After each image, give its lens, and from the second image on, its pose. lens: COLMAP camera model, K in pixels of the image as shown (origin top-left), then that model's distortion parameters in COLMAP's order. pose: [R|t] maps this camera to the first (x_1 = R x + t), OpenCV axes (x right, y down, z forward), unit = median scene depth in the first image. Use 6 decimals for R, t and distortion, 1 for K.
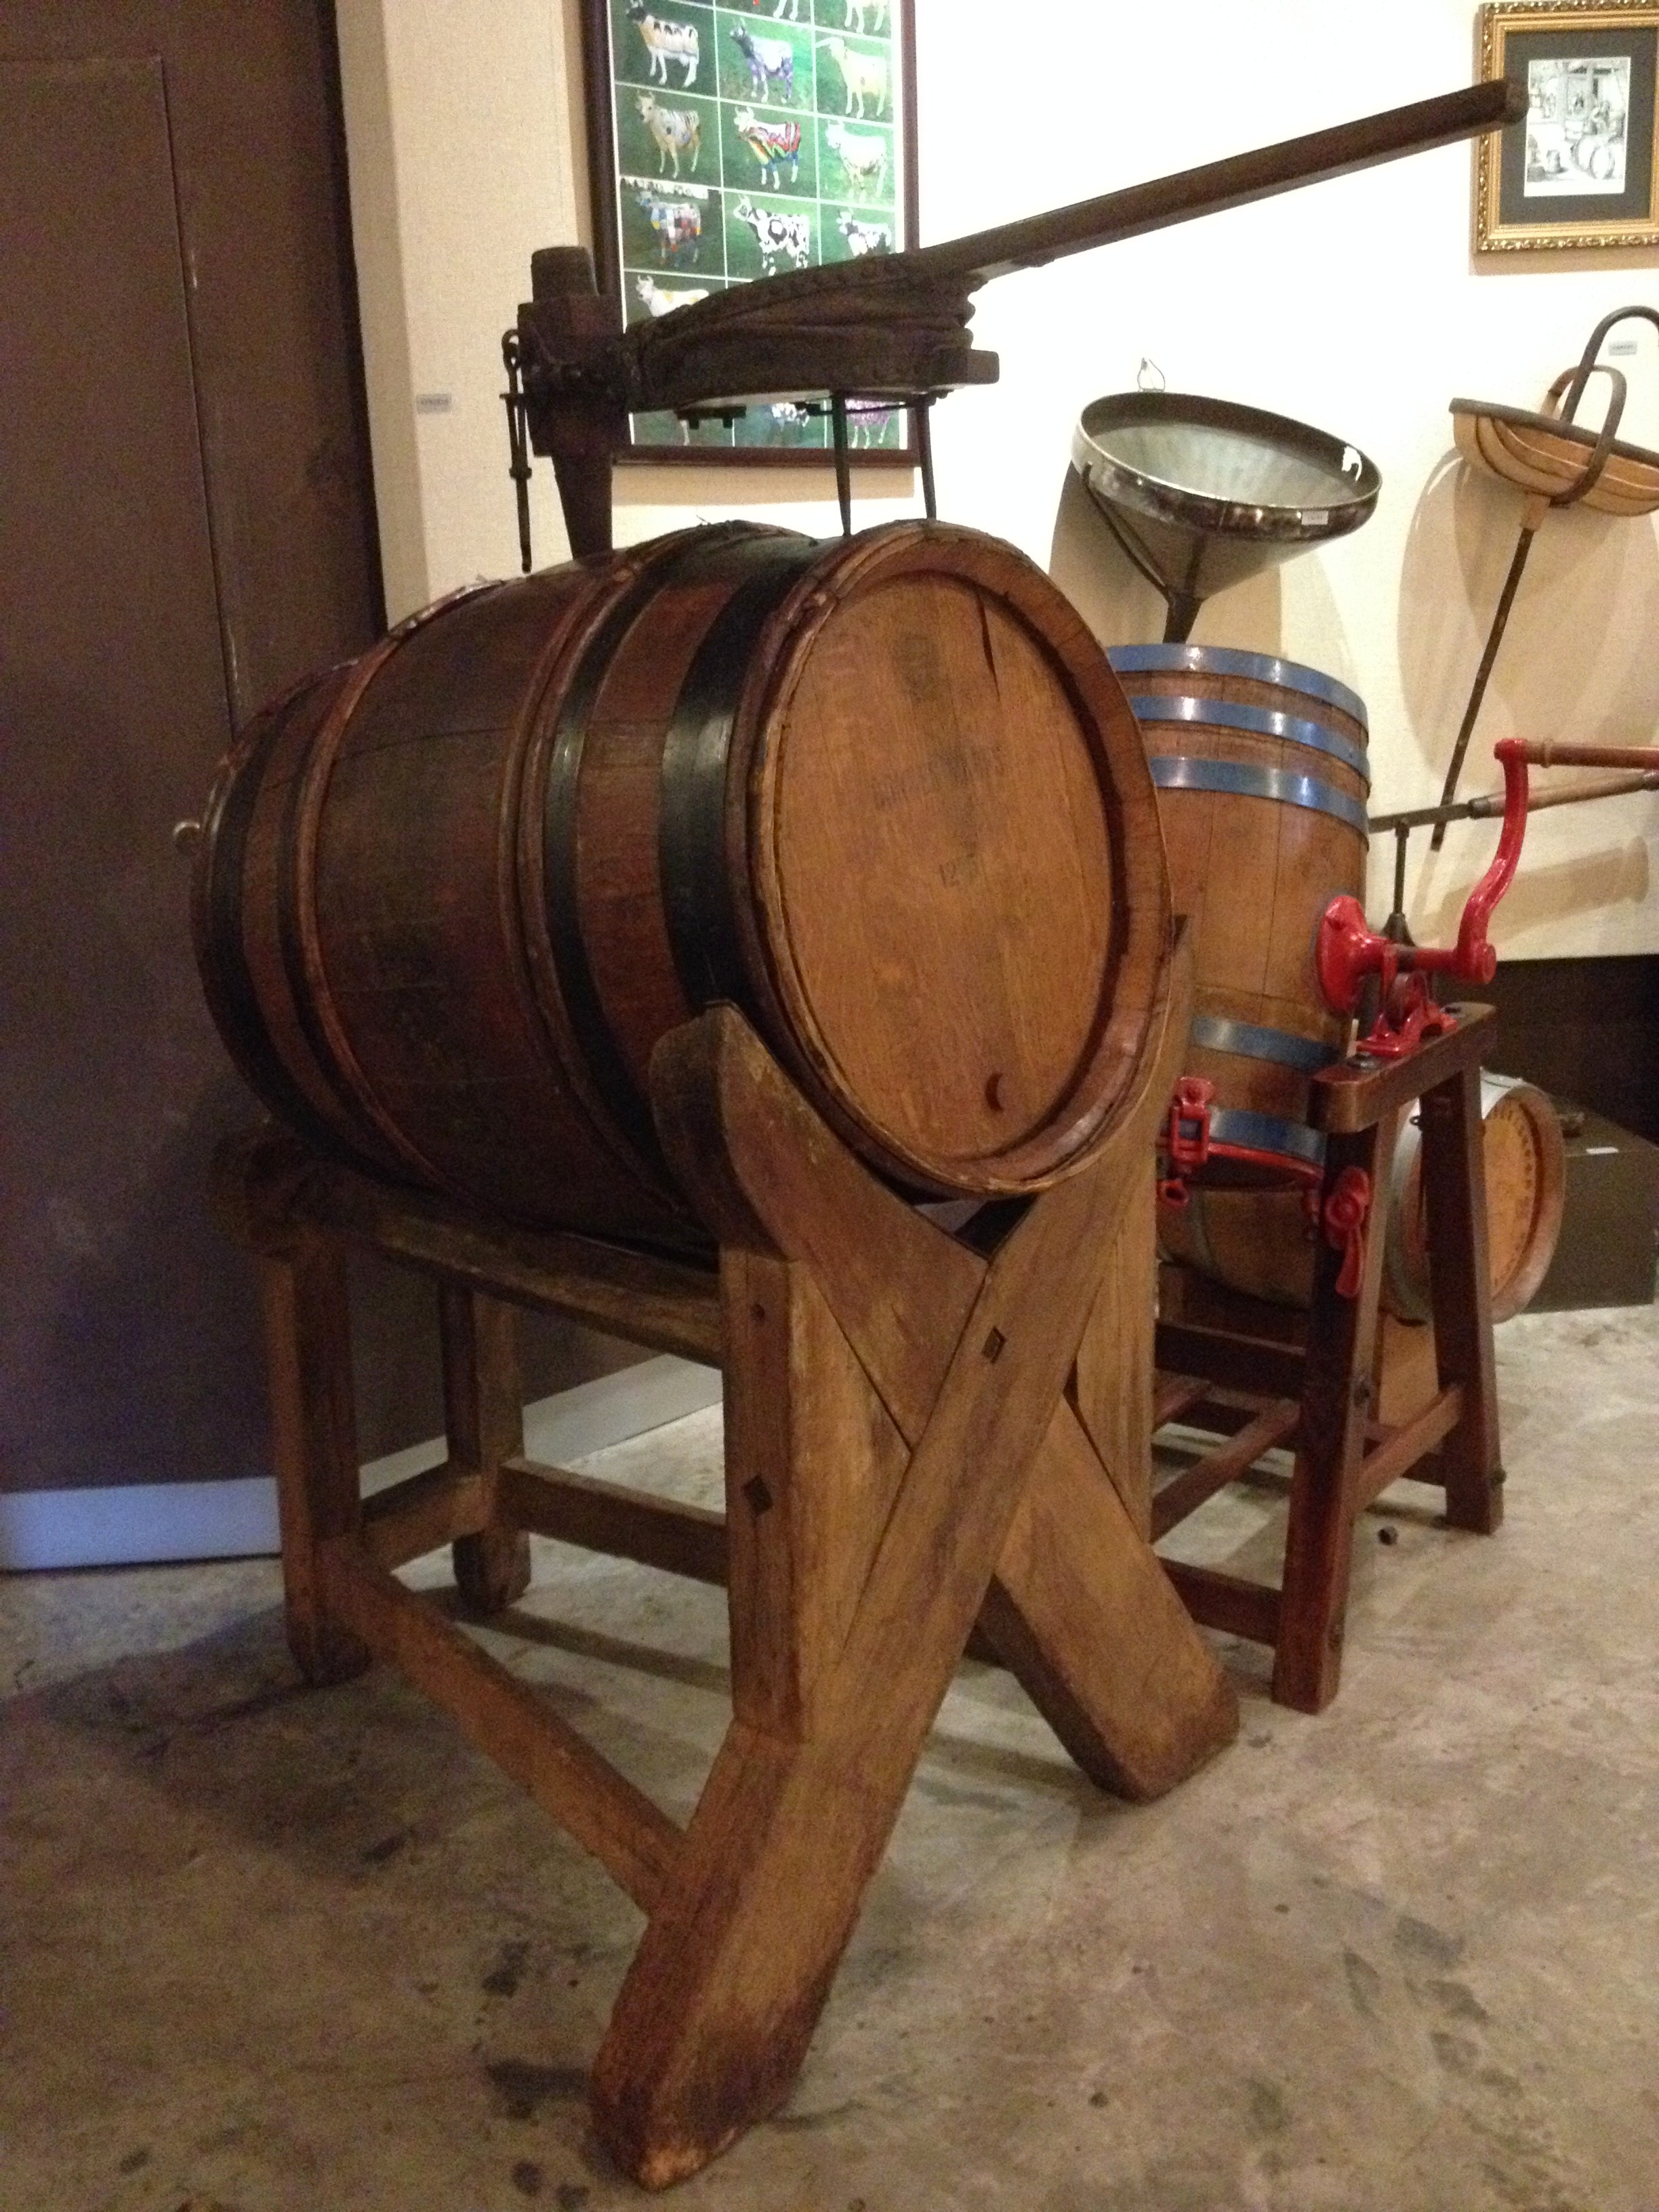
lens RADIAL K [[2218.4, 0, 828.3], [0, 2218.4, 1041.0], [0, 0, 1]] dist [0.027338, 0.000000]
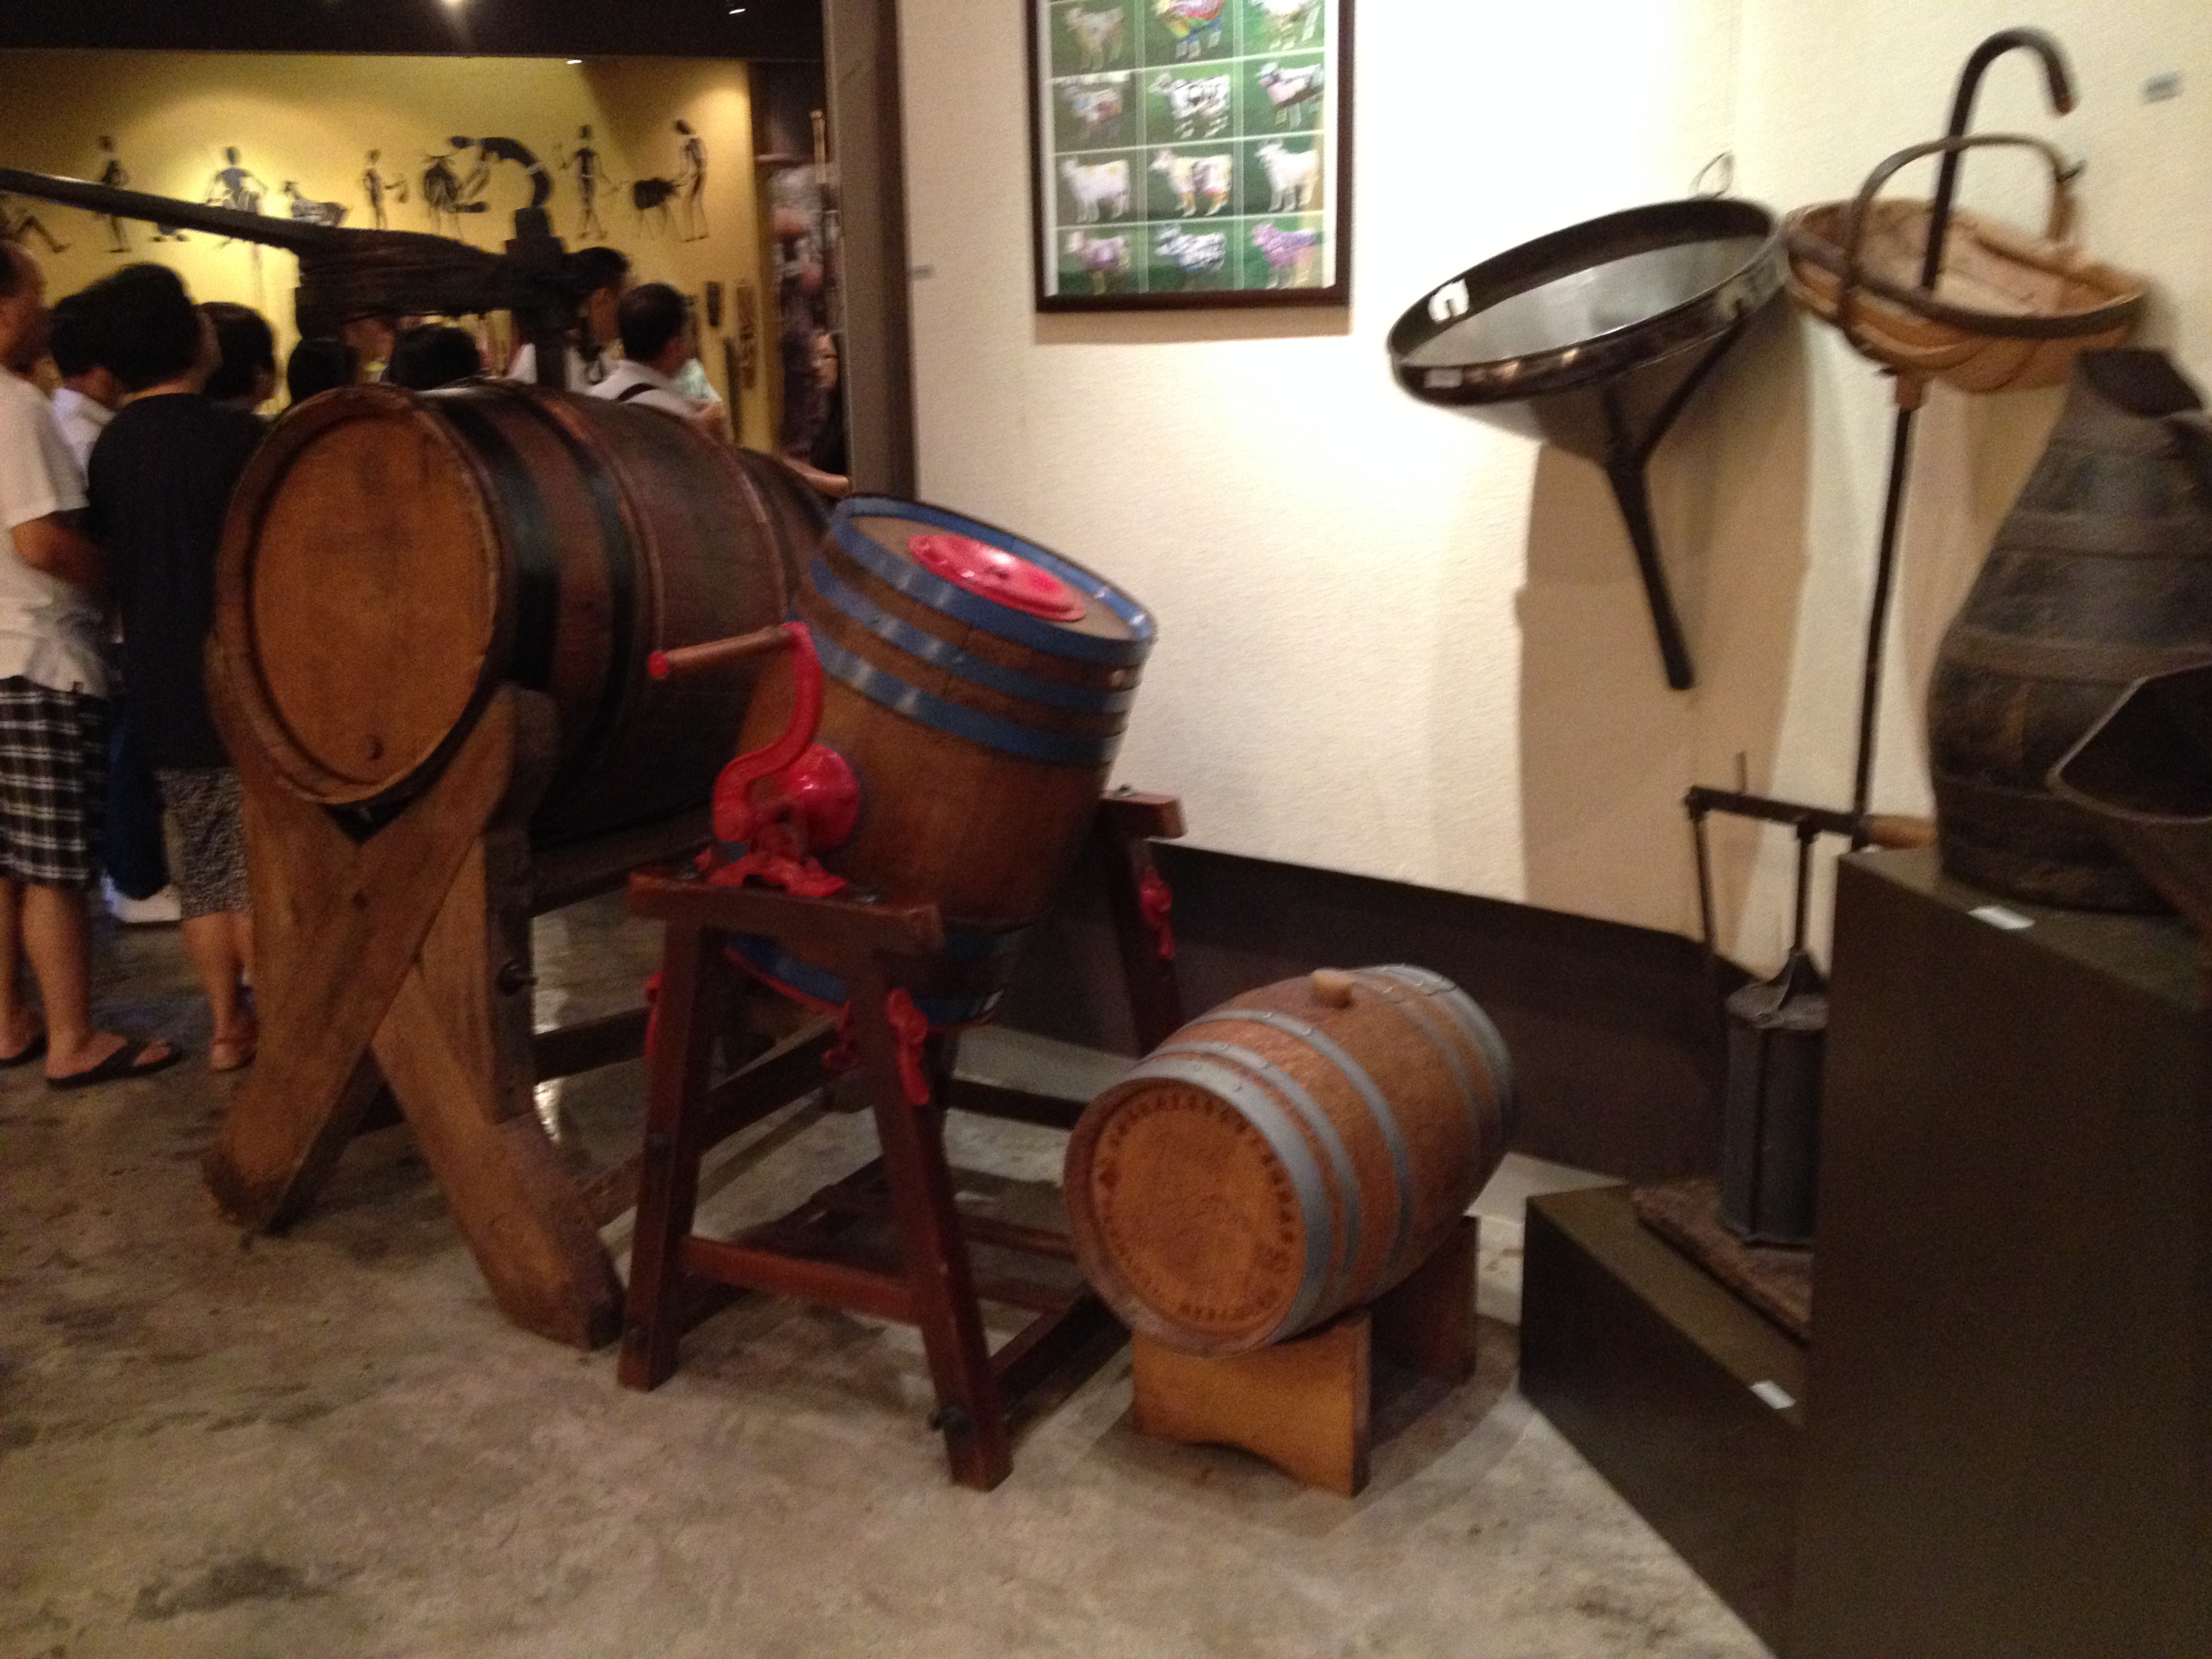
lens RADIAL K [[2218.4, 0, 1097.2], [0, 2218.4, 825.2], [0, 0, 1]] dist [0.027338, 0.000000]
pose [[0.096890, 0.238823, -0.966217, 1.145140], [-0.207276, 0.954341, 0.215103, -0.254275], [0.973473, 0.179432, 0.141968, 0.887517]]
